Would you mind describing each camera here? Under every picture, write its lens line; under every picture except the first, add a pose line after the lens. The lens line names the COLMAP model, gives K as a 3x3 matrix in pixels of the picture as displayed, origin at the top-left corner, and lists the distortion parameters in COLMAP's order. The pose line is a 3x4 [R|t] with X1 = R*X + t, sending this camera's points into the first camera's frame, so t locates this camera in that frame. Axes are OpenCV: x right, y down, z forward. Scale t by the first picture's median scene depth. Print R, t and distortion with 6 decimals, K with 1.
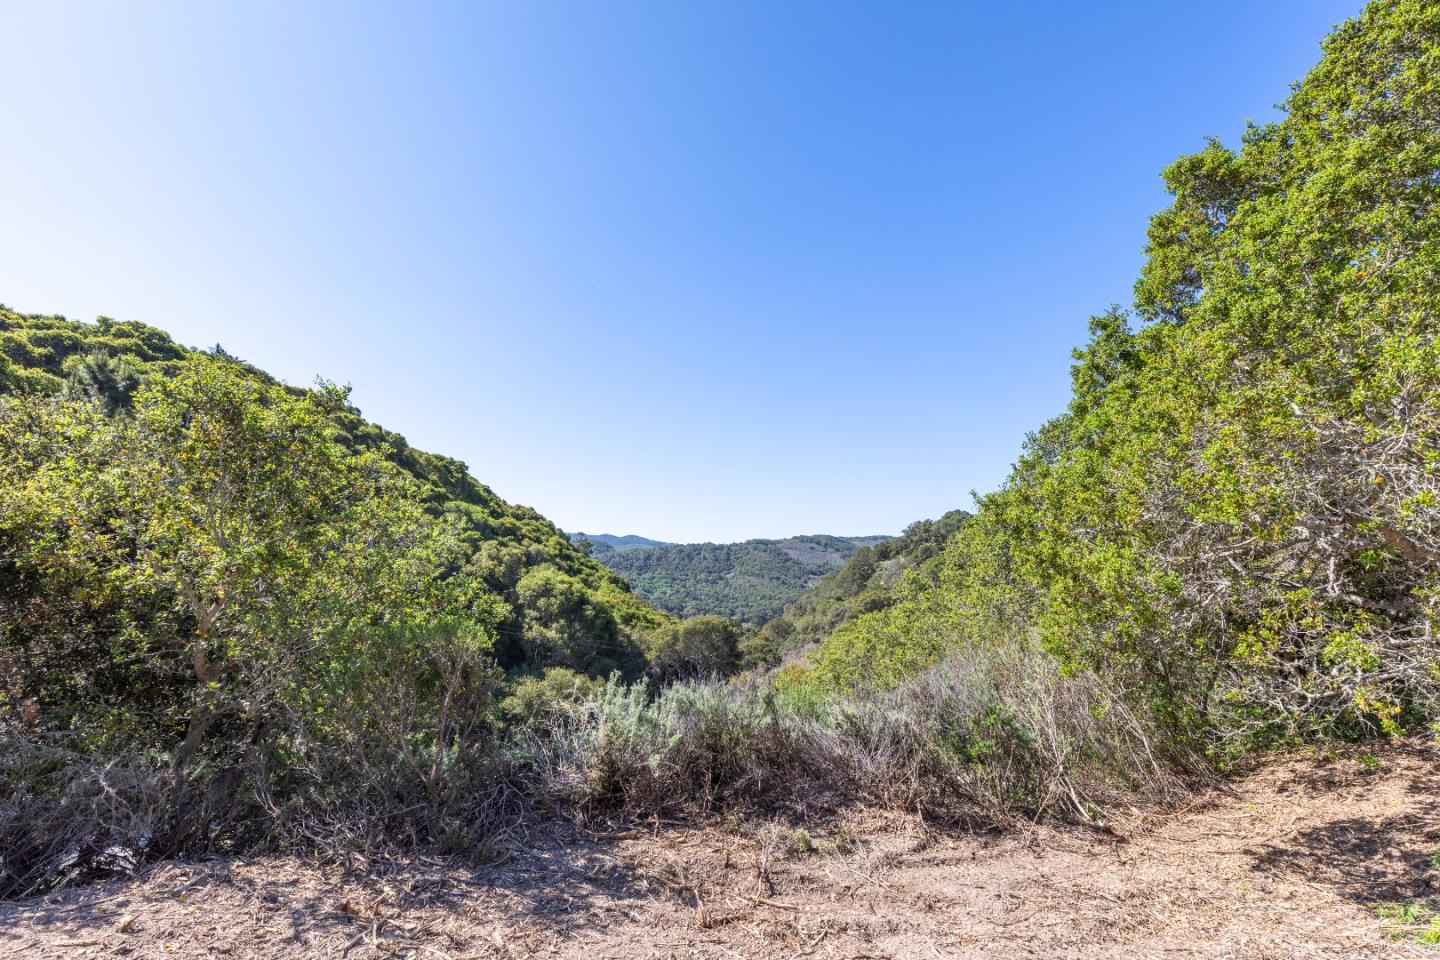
lens RADIAL K [[659.6, 0, 721.5], [0, 659.6, 484.5], [0, 0, 1]] dist [0.003013, 0.000169]
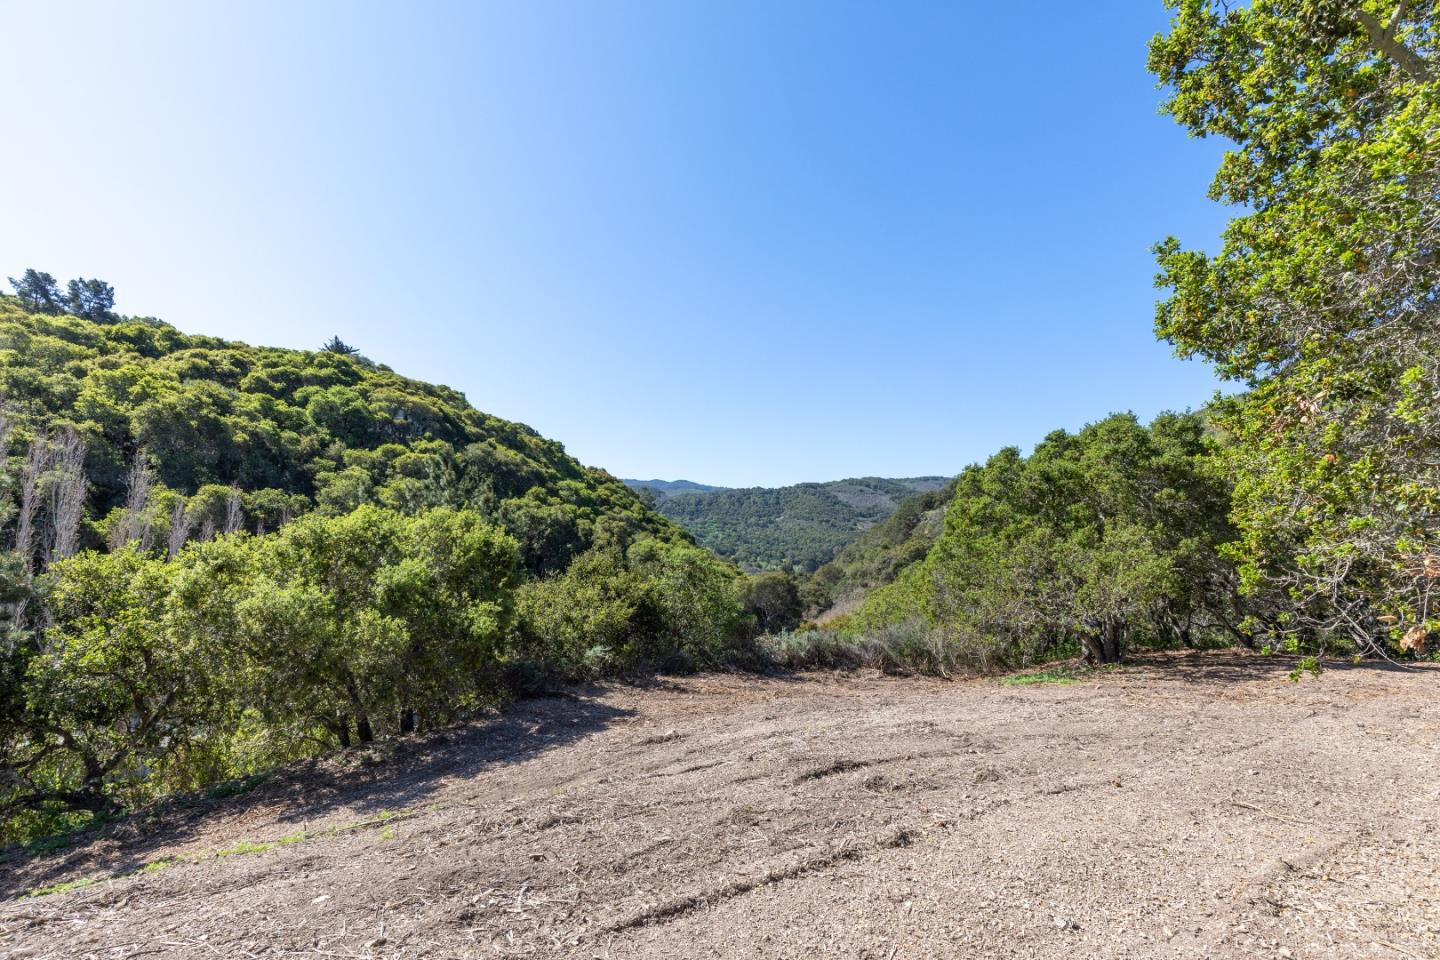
lens RADIAL K [[662.3, 0, 721.2], [0, 662.3, 486.0], [0, 0, 1]] dist [0.006811, -0.000344]
pose [[0.997180, -0.017021, -0.073098, -0.021171], [0.023487, 0.995796, 0.088532, -0.063422], [0.071284, -0.089999, 0.993388, -0.197099]]
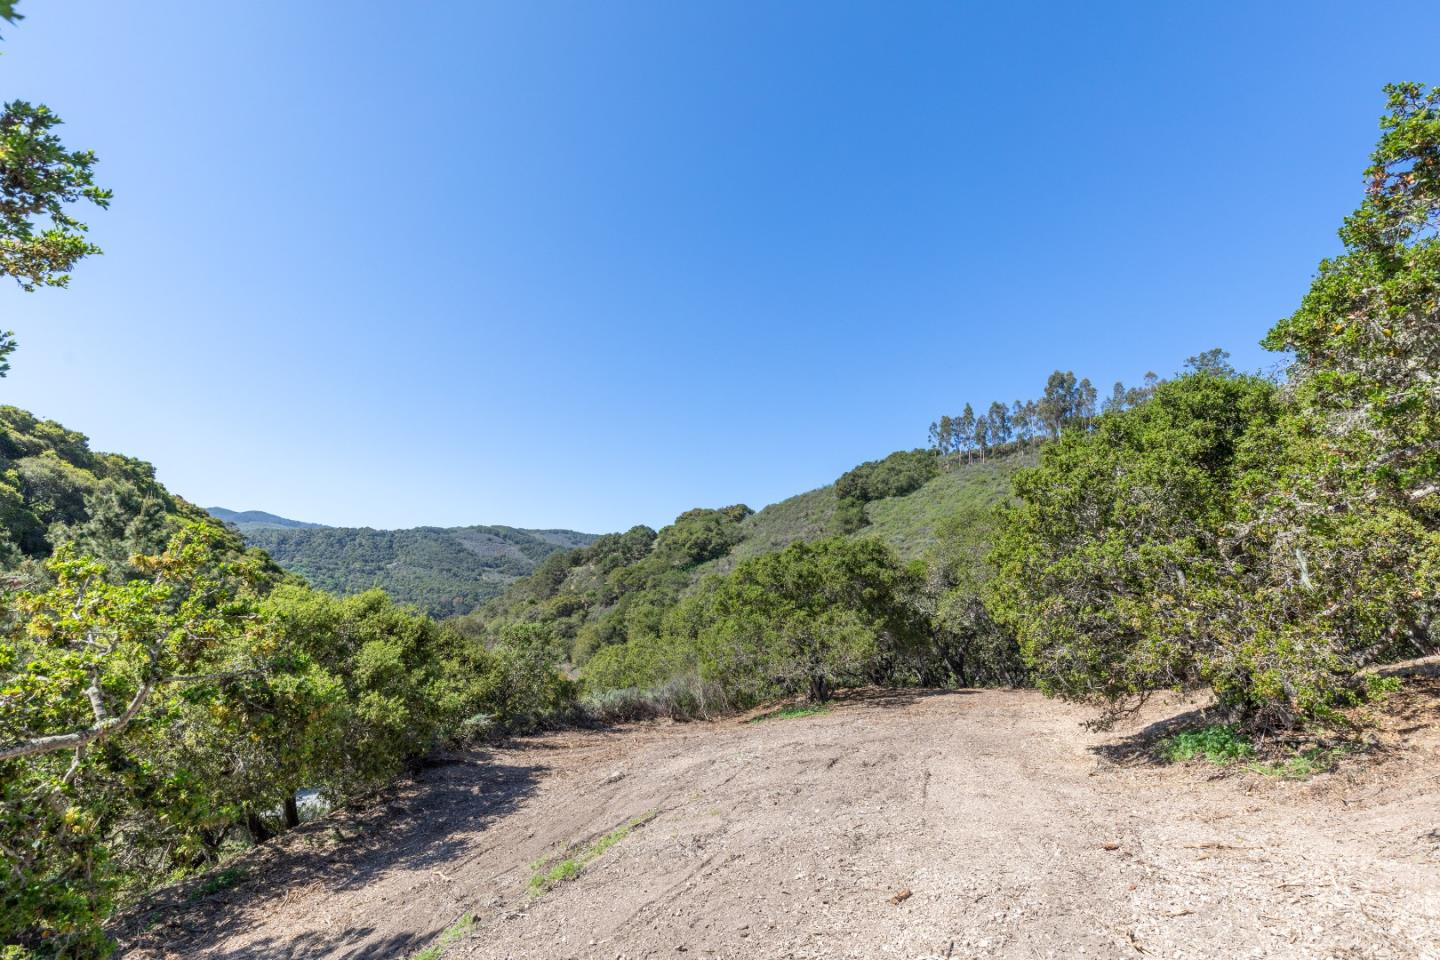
lens RADIAL K [[660.3, 0, 736.3], [0, 660.3, 479.4], [0, 0, 1]] dist [0.014713, 0.000000]
pose [[0.877479, 0.093682, 0.470377, -0.127043], [-0.095853, 0.995206, -0.019396, -0.084363], [-0.469940, -0.028067, 0.882252, -0.249171]]
